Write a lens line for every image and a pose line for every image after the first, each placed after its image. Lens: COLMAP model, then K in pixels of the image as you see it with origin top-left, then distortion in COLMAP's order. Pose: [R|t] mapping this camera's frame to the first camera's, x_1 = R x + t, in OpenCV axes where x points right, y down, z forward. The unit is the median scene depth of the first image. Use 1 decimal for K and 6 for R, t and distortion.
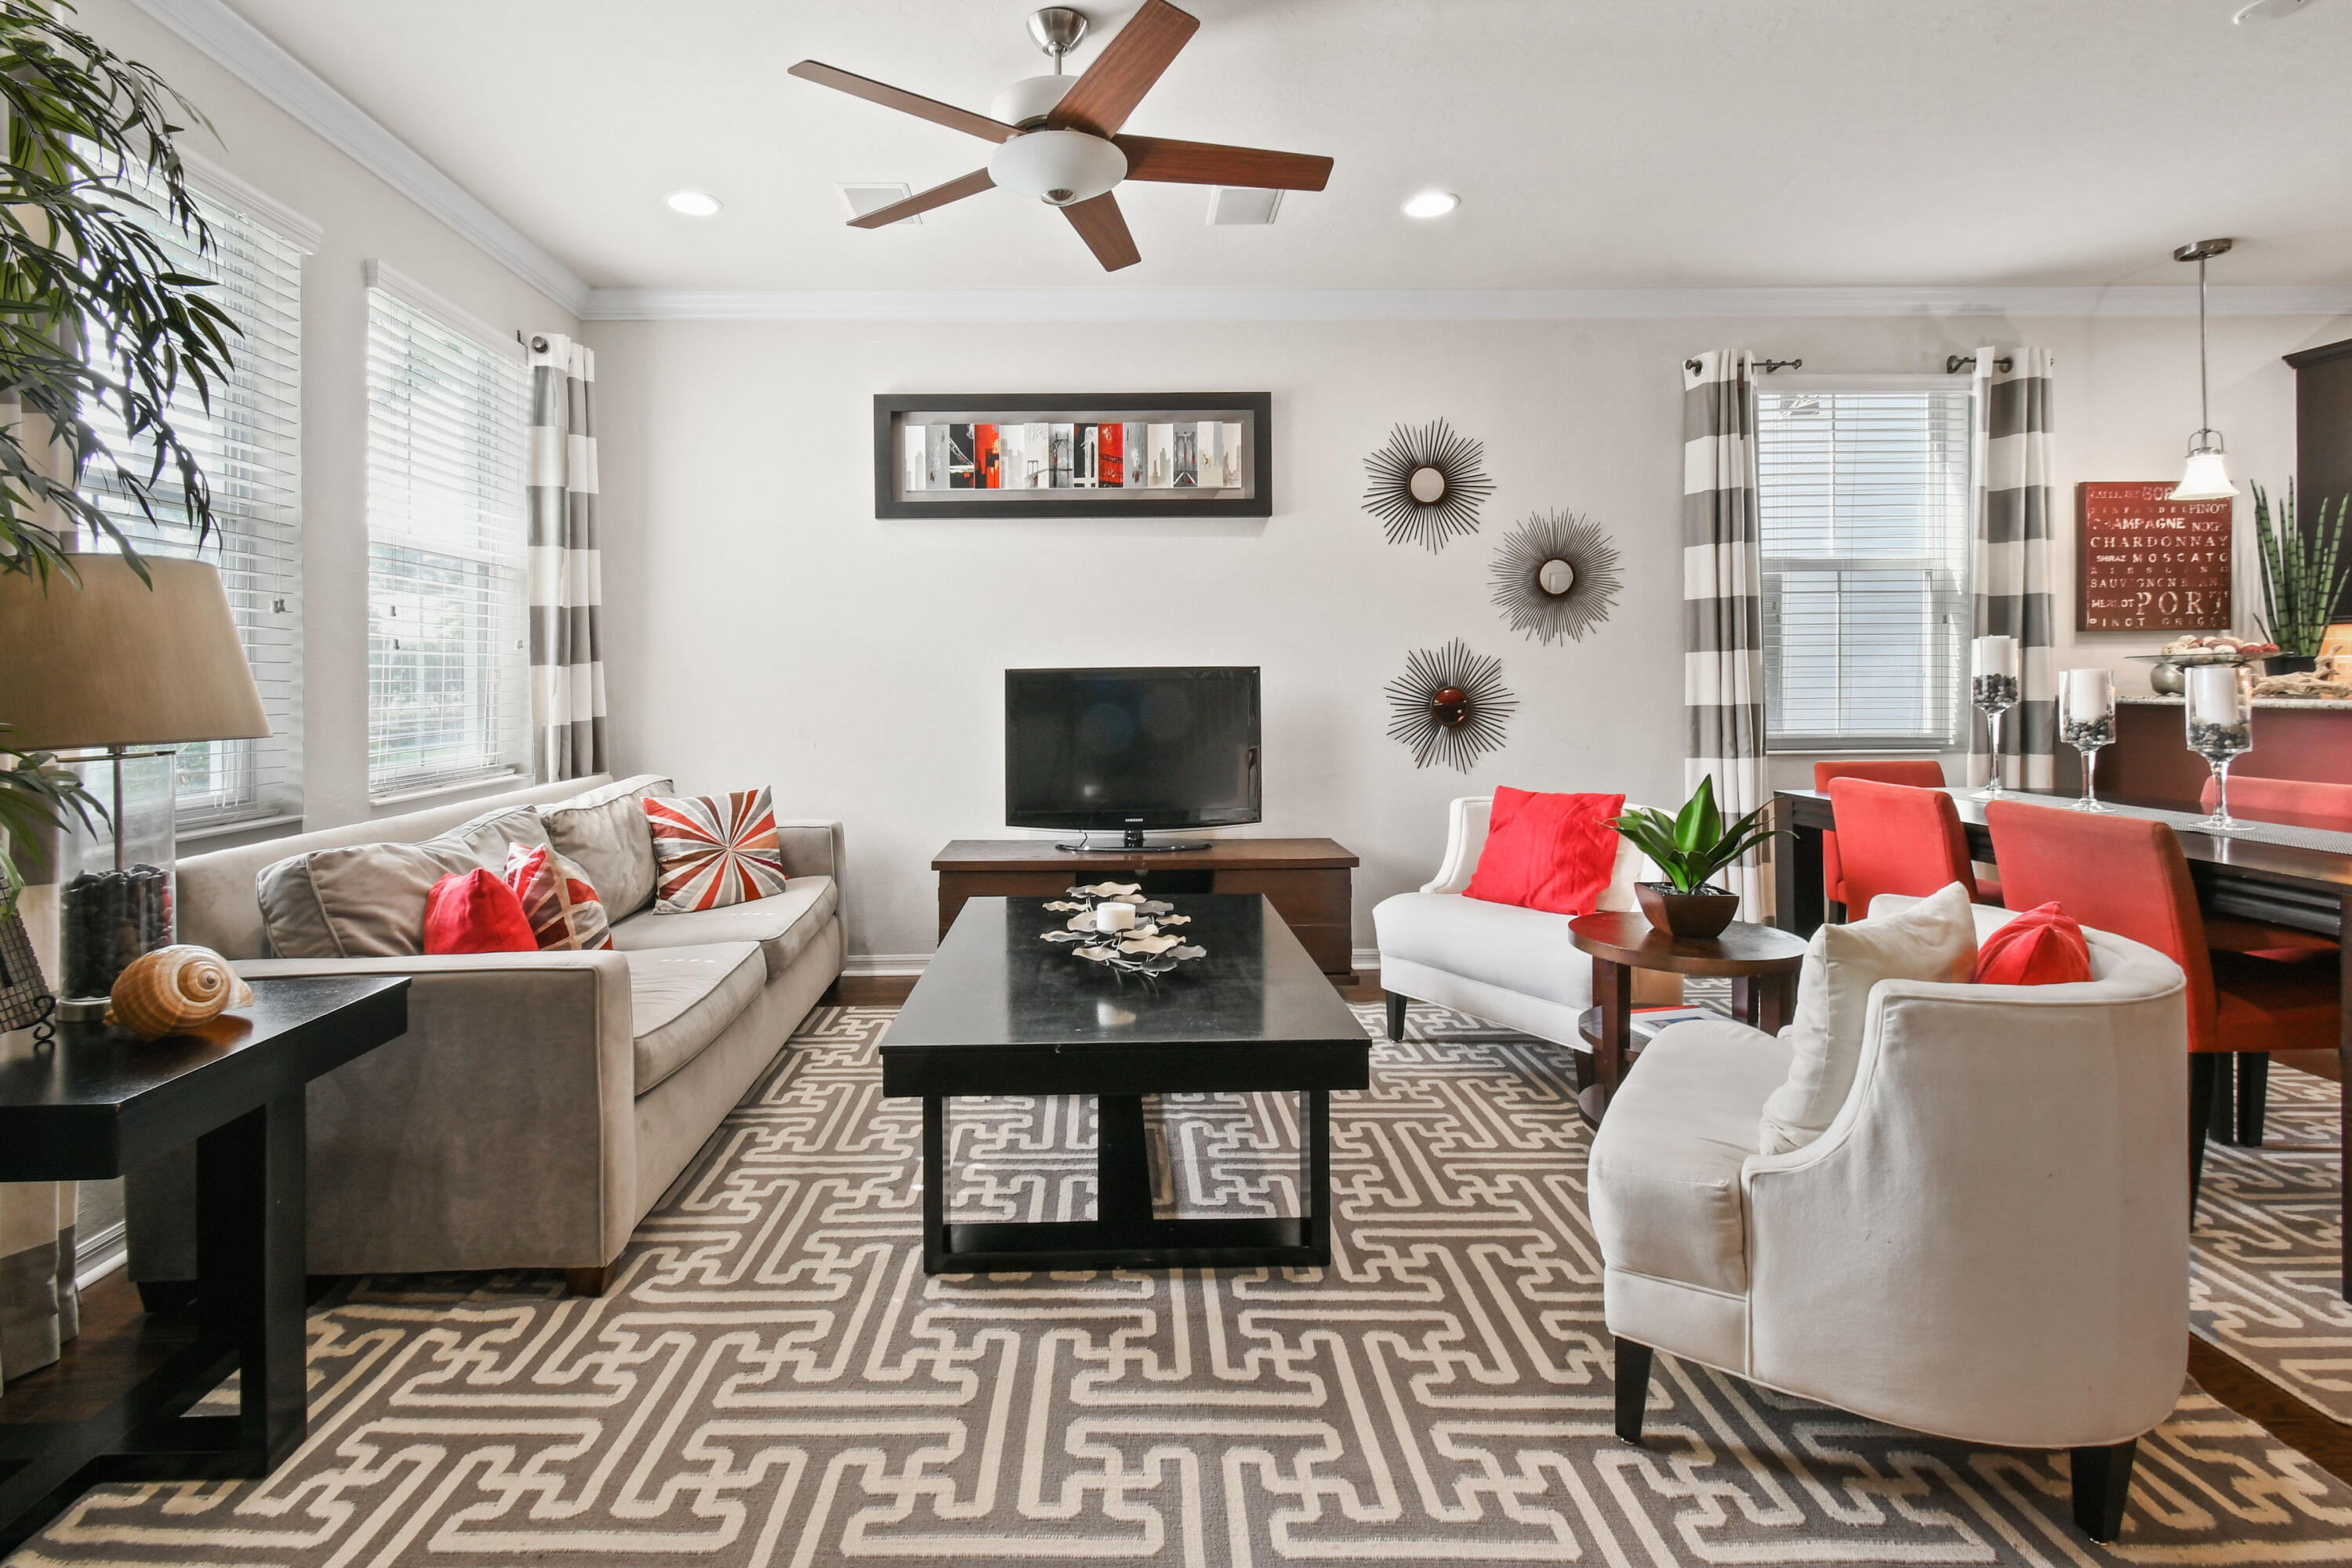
lens RADIAL K [[1037.7, 0, 1149.9], [0, 1037.7, 679.4], [0, 0, 1]] dist [0.012262, -0.004514]
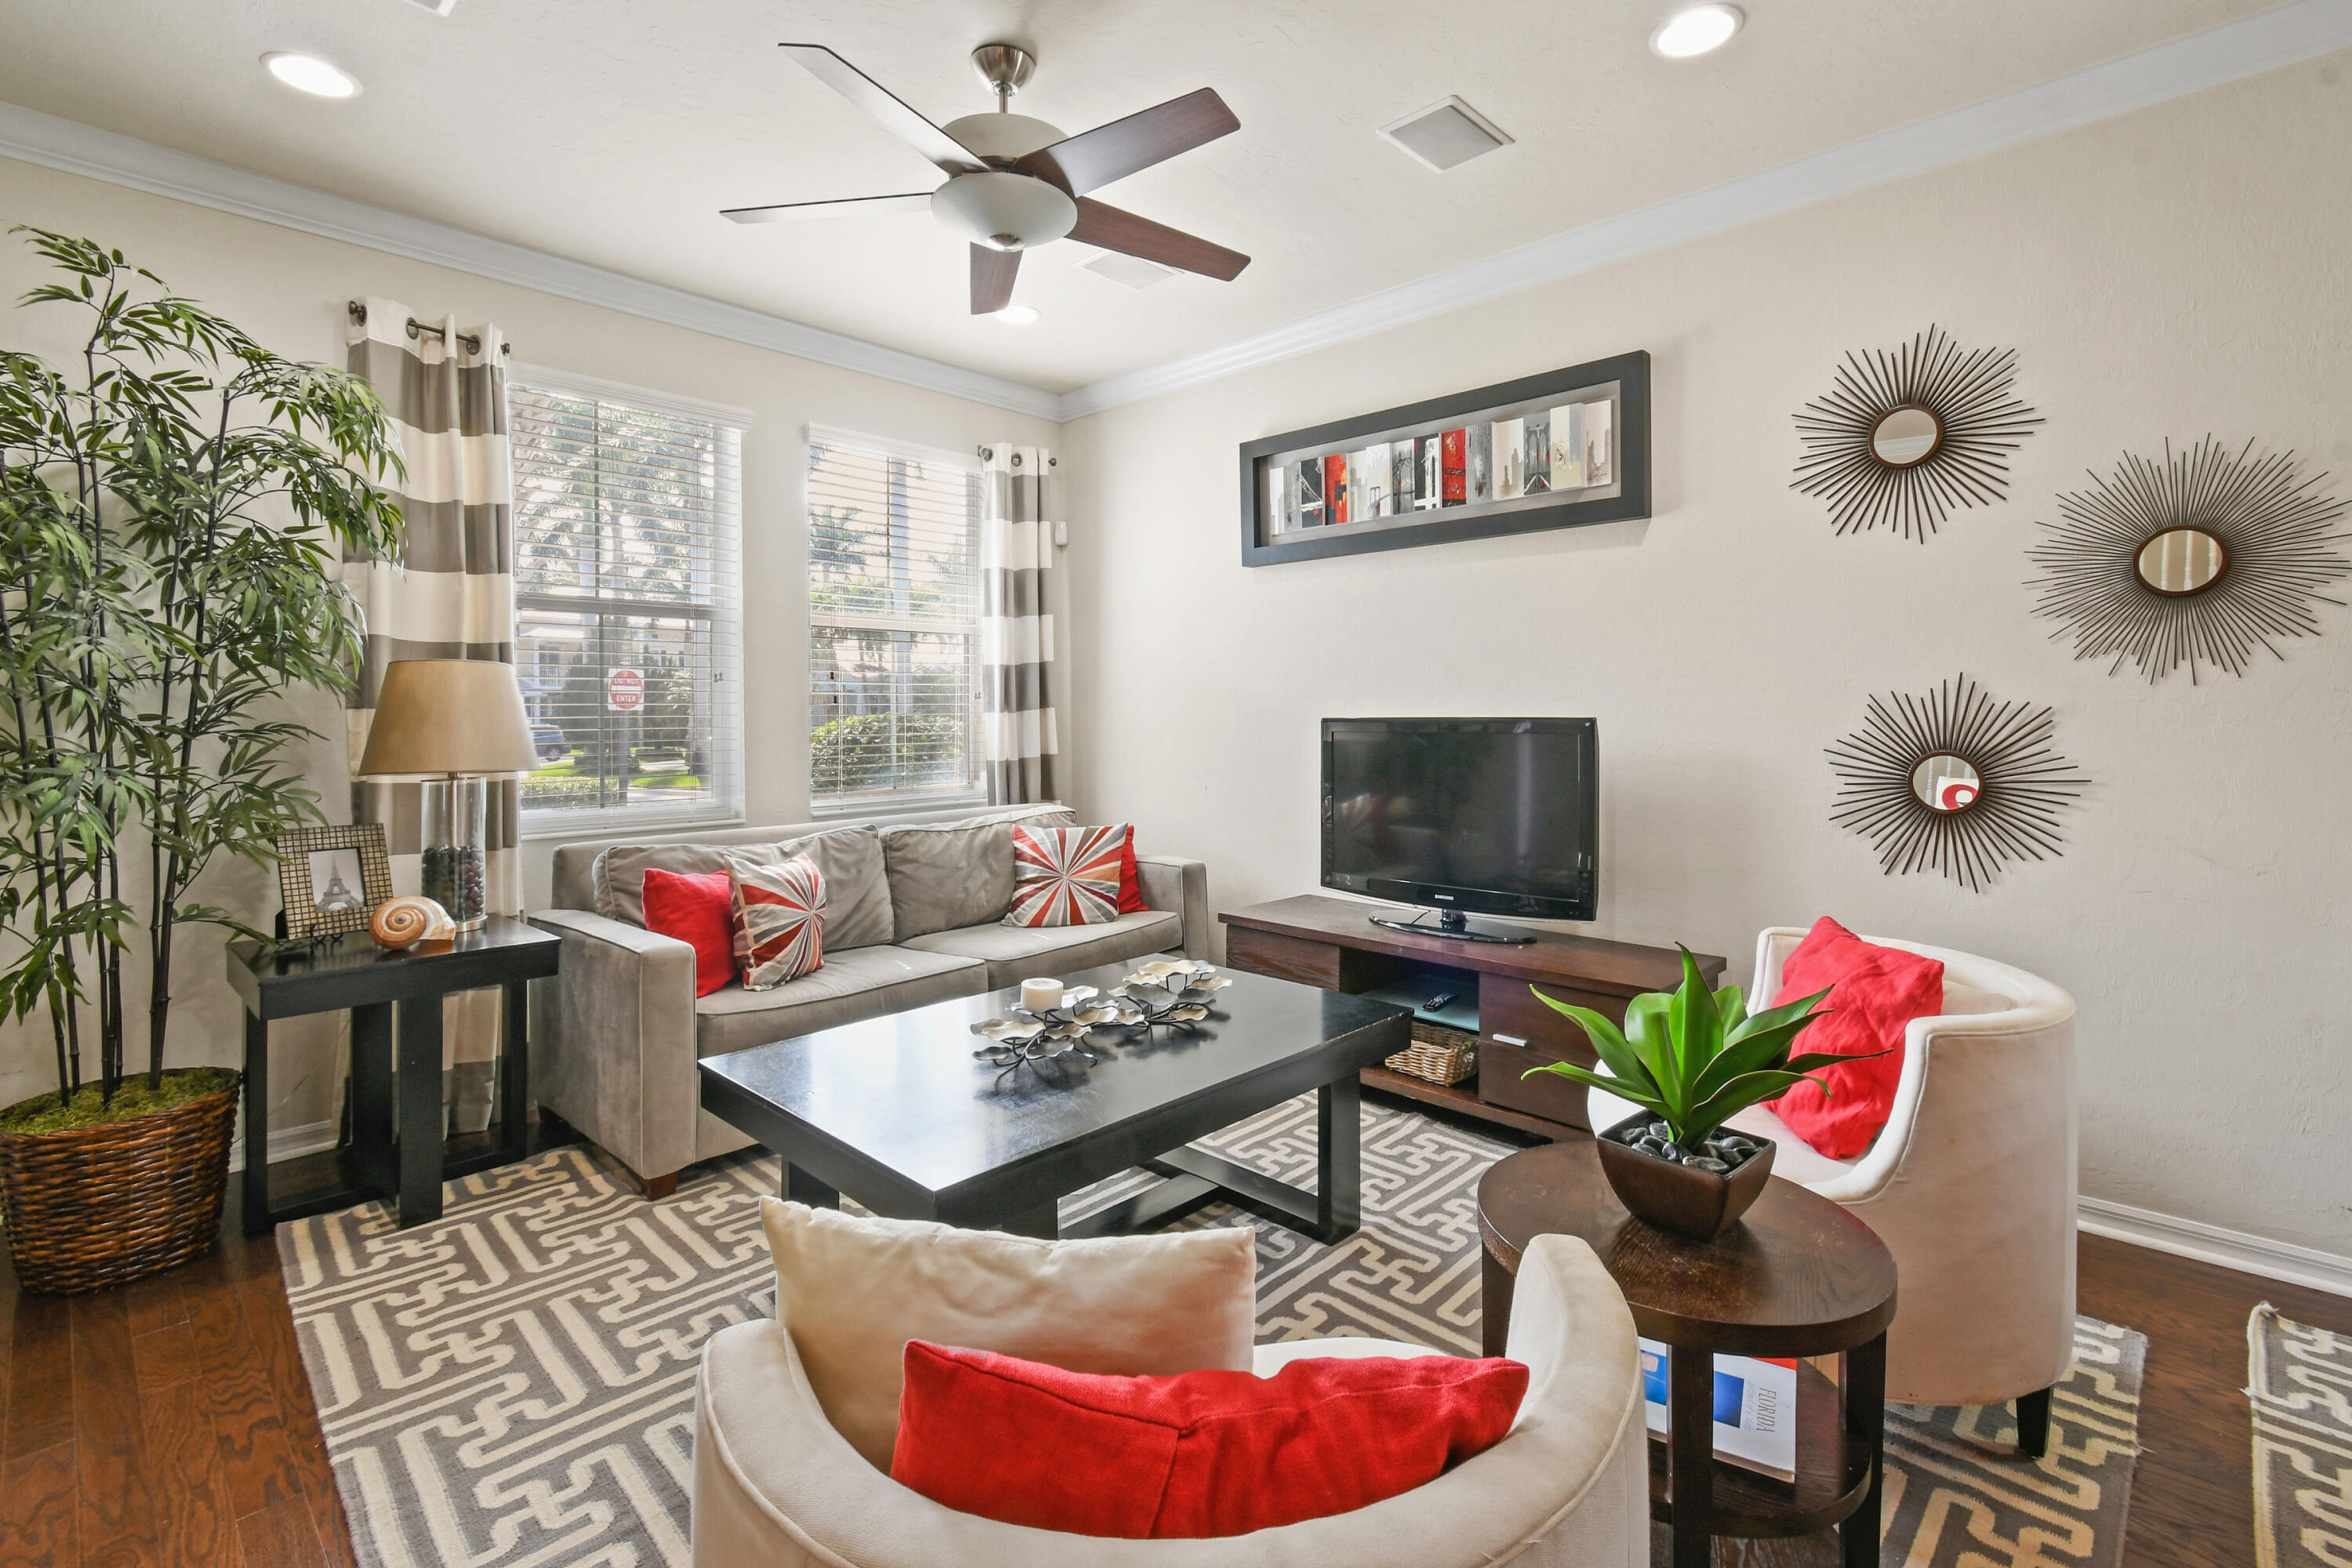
lens RADIAL K [[1037.7, 0, 1184.4], [0, 1037.7, 727.9], [0, 0, 1]] dist [0.012262, -0.004514]
pose [[0.730605, 0.015992, -0.682613, 0.443378], [-0.004811, 0.999821, 0.018274, -0.019186], [0.682783, -0.010067, 0.730552, 0.256794]]
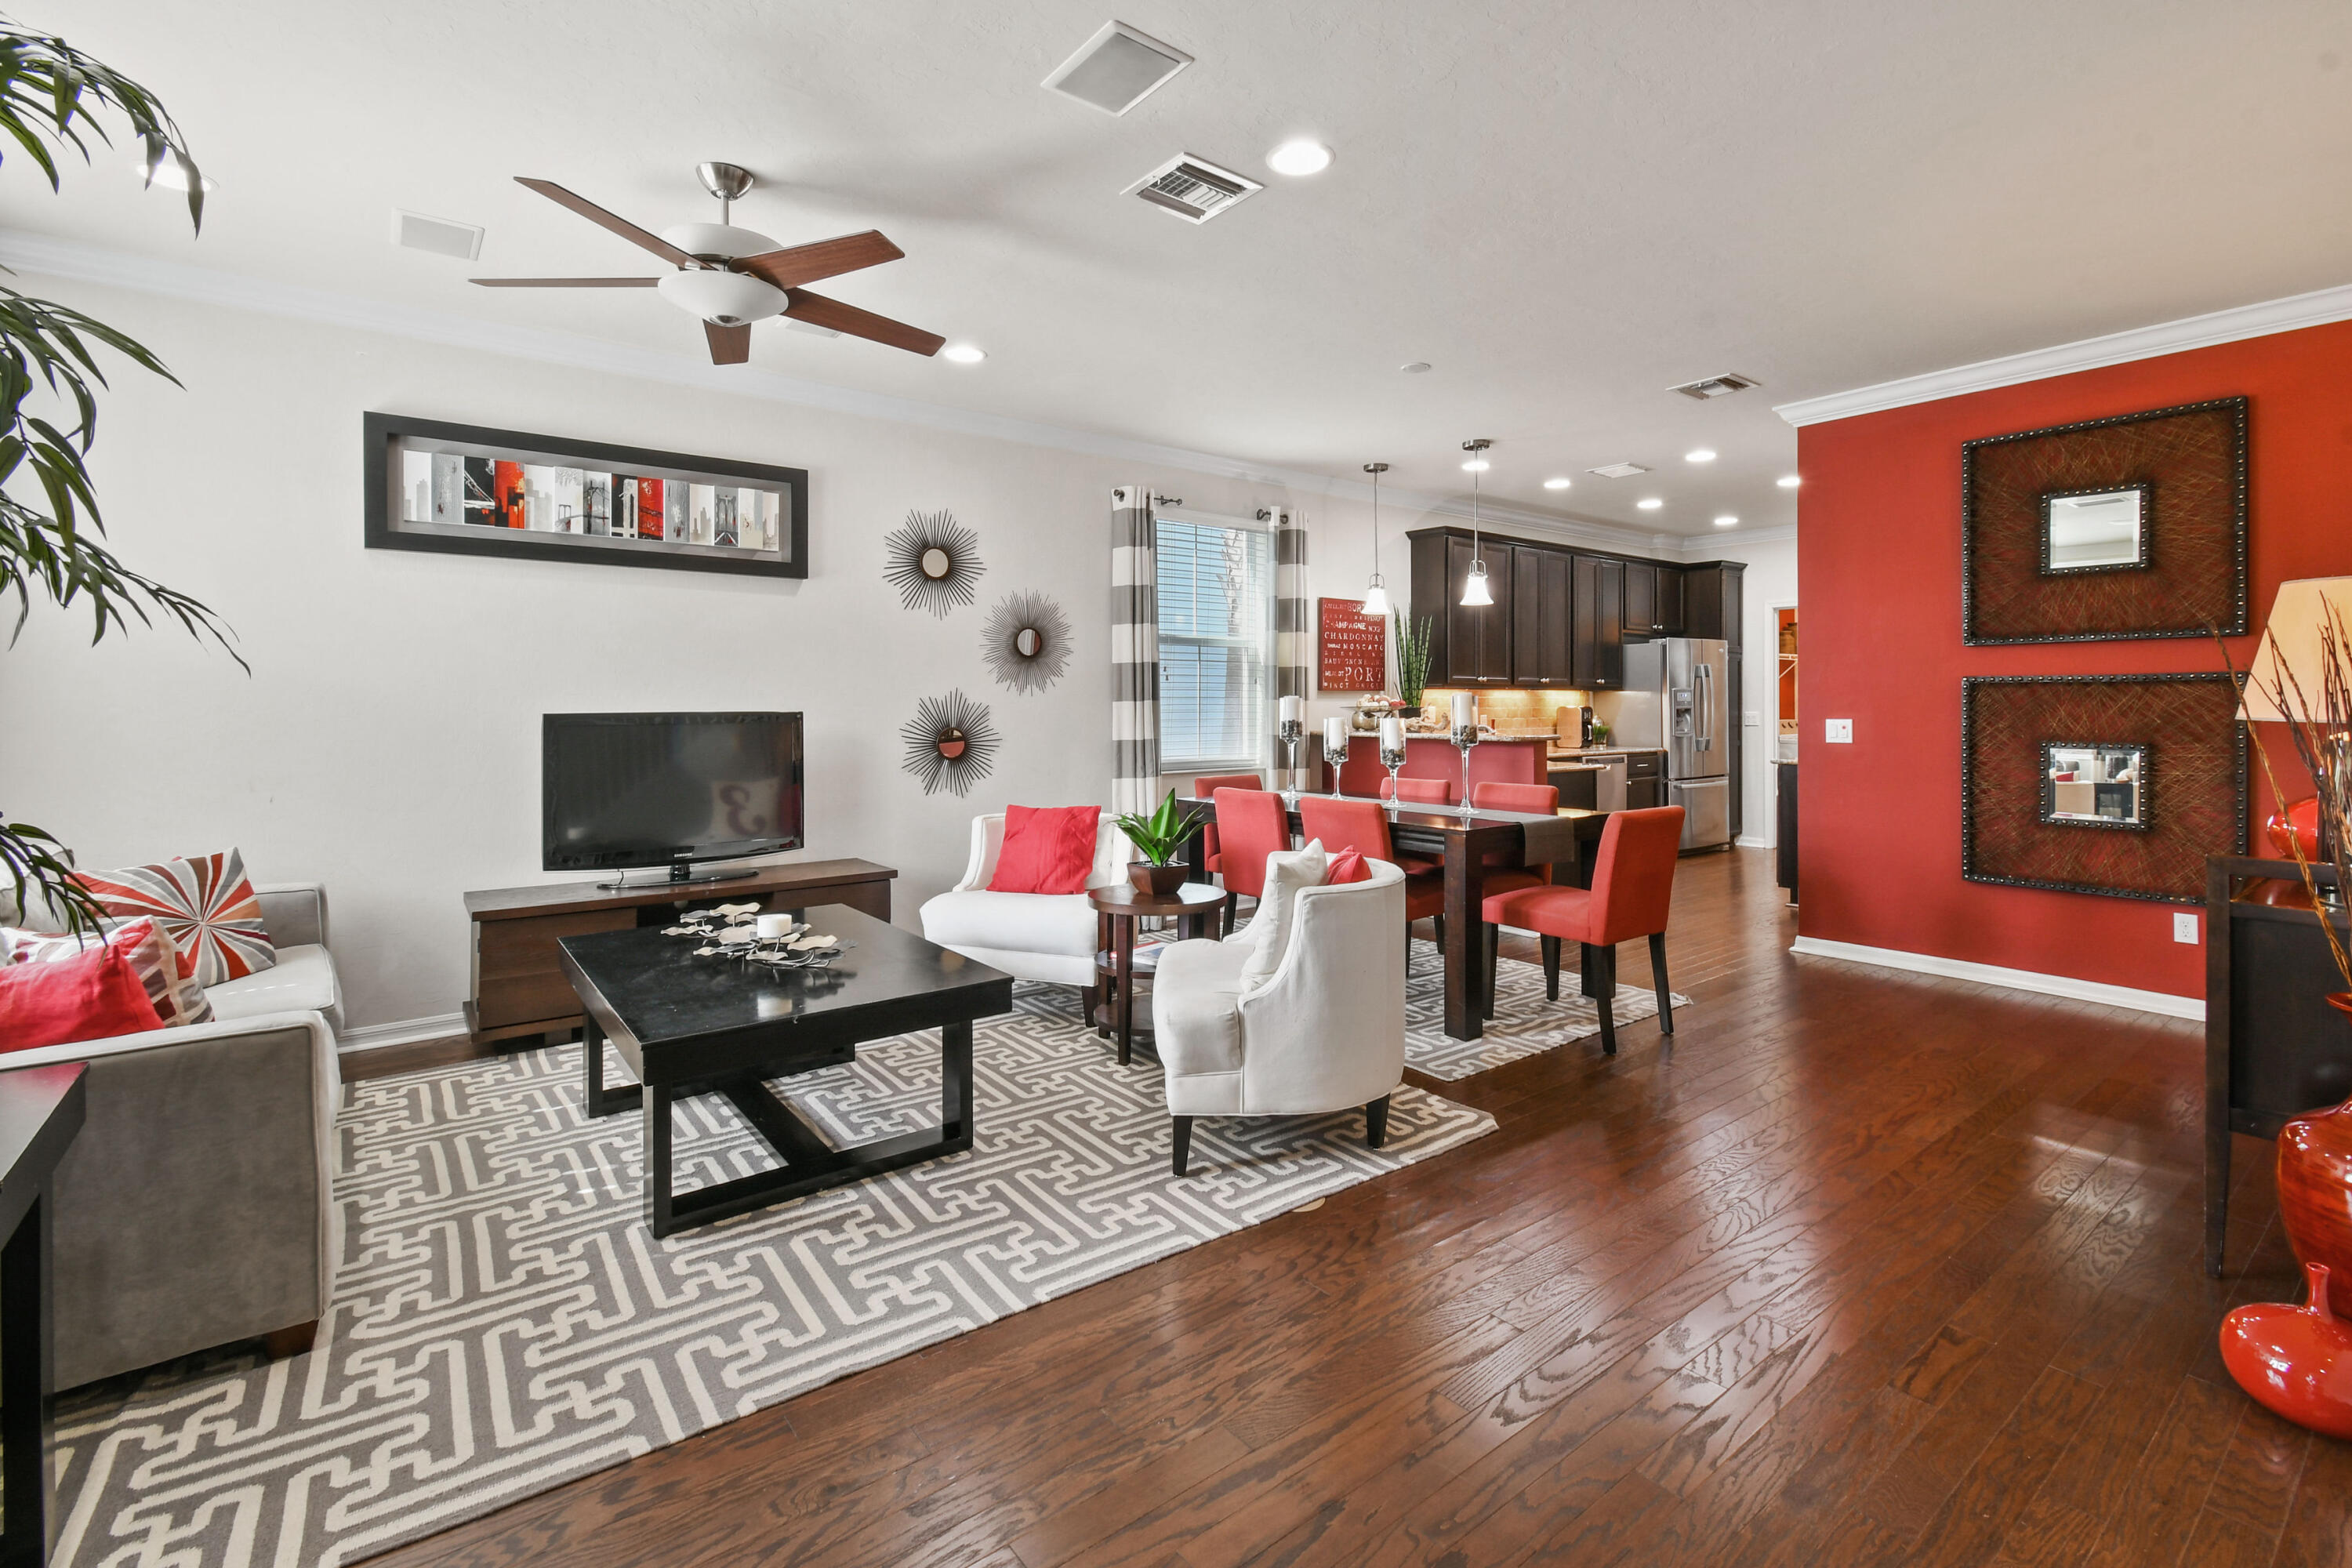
lens RADIAL K [[1037.7, 0, 1161.4], [0, 1037.7, 711.5], [0, 0, 1]] dist [0.012262, -0.004514]
pose [[0.813239, 0.001889, 0.581927, -0.262536], [-0.003541, 0.999992, 0.001701, -0.017523], [-0.581920, -0.003444, 0.813239, -0.173407]]
